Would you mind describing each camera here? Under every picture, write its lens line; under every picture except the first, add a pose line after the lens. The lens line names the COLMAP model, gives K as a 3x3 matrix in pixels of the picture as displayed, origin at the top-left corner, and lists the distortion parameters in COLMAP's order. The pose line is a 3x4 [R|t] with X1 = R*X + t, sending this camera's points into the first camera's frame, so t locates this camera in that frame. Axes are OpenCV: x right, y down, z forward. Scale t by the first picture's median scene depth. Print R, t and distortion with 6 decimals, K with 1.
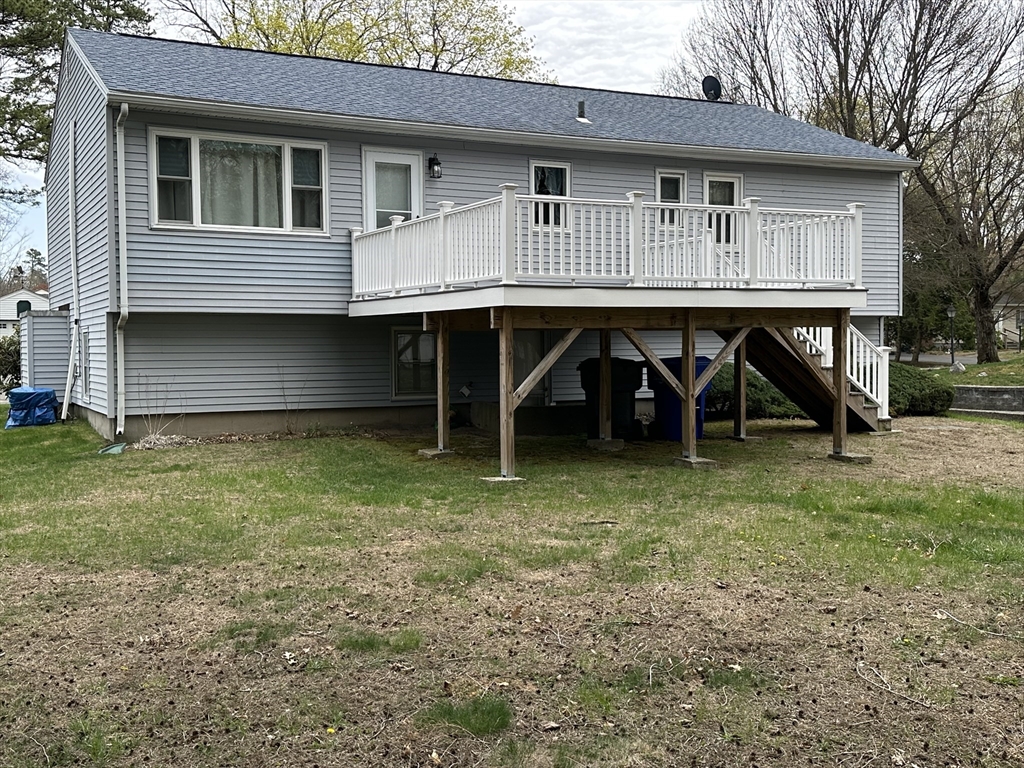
lens RADIAL K [[1119.0, 0, 512.0], [0, 1119.0, 384.0], [0, 0, 1]] dist [0.186085, -0.415026]
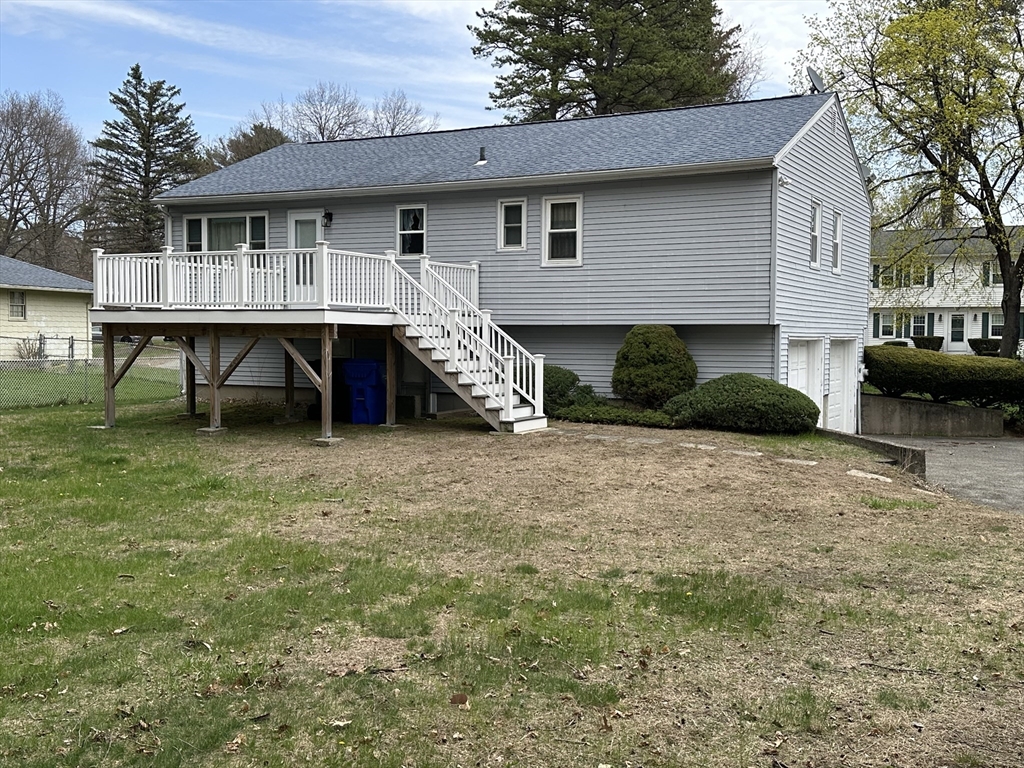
lens RADIAL K [[1119.0, 0, 512.0], [0, 1119.0, 384.0], [0, 0, 1]] dist [0.186085, -0.415026]
pose [[0.580865, 0.047195, -0.812631, 1.217831], [-0.040915, 0.998749, 0.028758, -0.037166], [0.812971, 0.016544, 0.582069, 0.371508]]
